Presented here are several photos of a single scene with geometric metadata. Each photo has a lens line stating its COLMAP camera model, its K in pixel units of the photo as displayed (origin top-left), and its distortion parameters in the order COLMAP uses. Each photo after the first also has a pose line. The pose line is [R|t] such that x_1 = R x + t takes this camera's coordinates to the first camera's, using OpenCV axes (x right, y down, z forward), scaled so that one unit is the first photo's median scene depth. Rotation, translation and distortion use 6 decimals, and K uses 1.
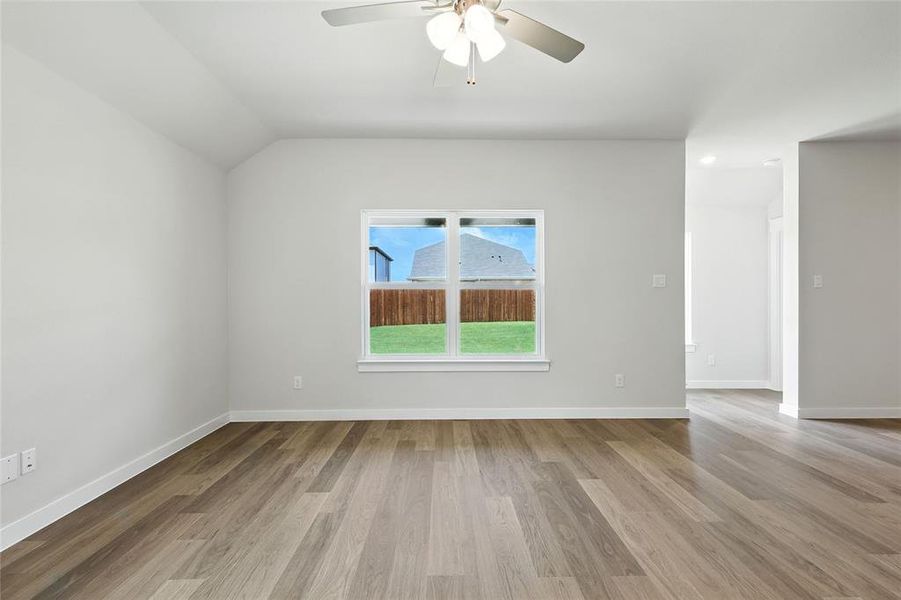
lens RADIAL K [[396.0, 0, 448.6], [0, 396.0, 305.7], [0, 0, 1]] dist [0.004257, 0.000125]
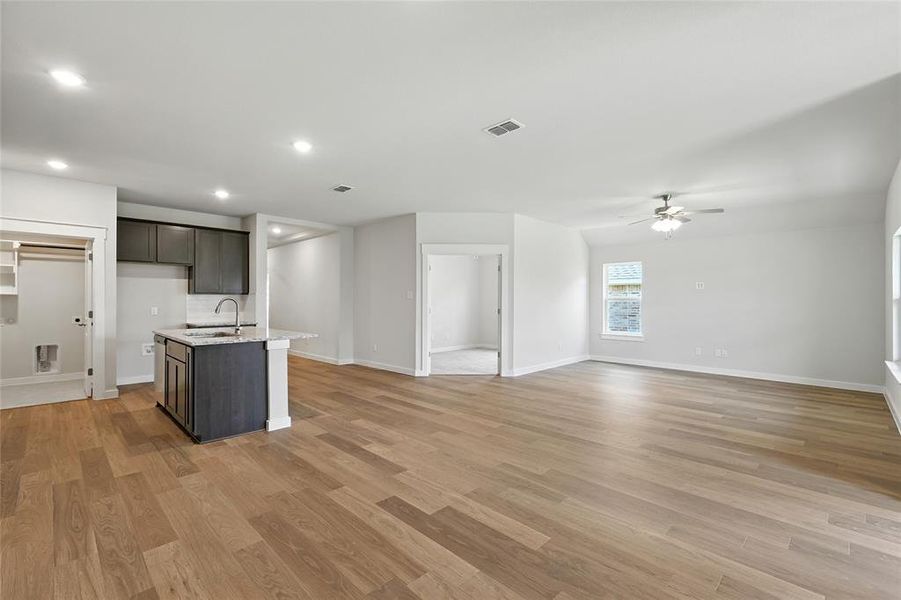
lens RADIAL K [[396.0, 0, 448.5], [0, 396.0, 299.0], [0, 0, 1]] dist [0.004257, 0.000125]
pose [[-0.716525, -0.005153, -0.697543, 1.726773], [-0.016071, 0.999829, 0.009122, -0.041855], [0.697376, 0.017746, -0.716485, 1.012294]]
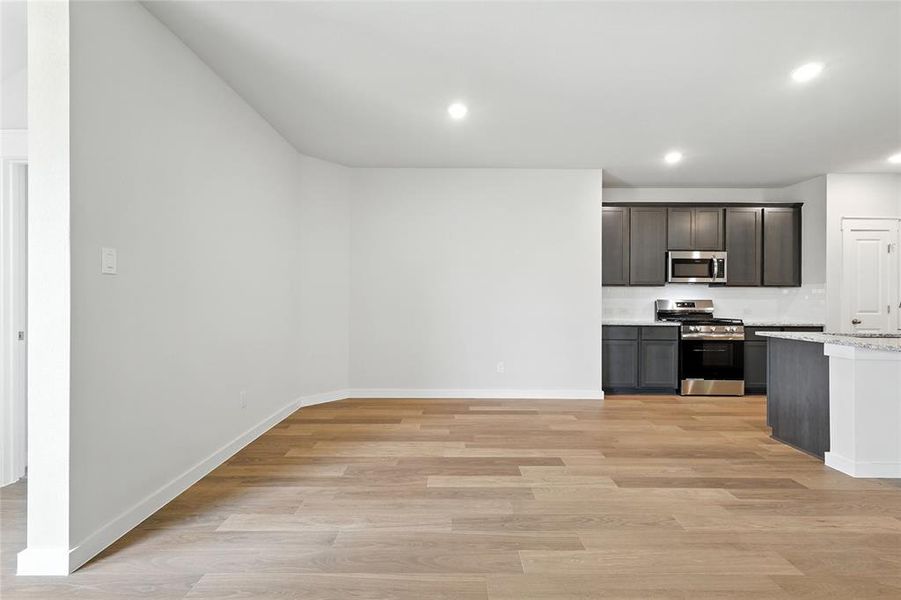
lens RADIAL K [[396.0, 0, 449.9], [0, 396.0, 297.7], [0, 0, 1]] dist [0.004257, 0.000125]
pose [[0.019247, 0.006655, 0.999793, 0.504252], [0.013981, 0.999878, -0.006924, -0.006397], [-0.999717, 0.014111, 0.019151, 0.642106]]
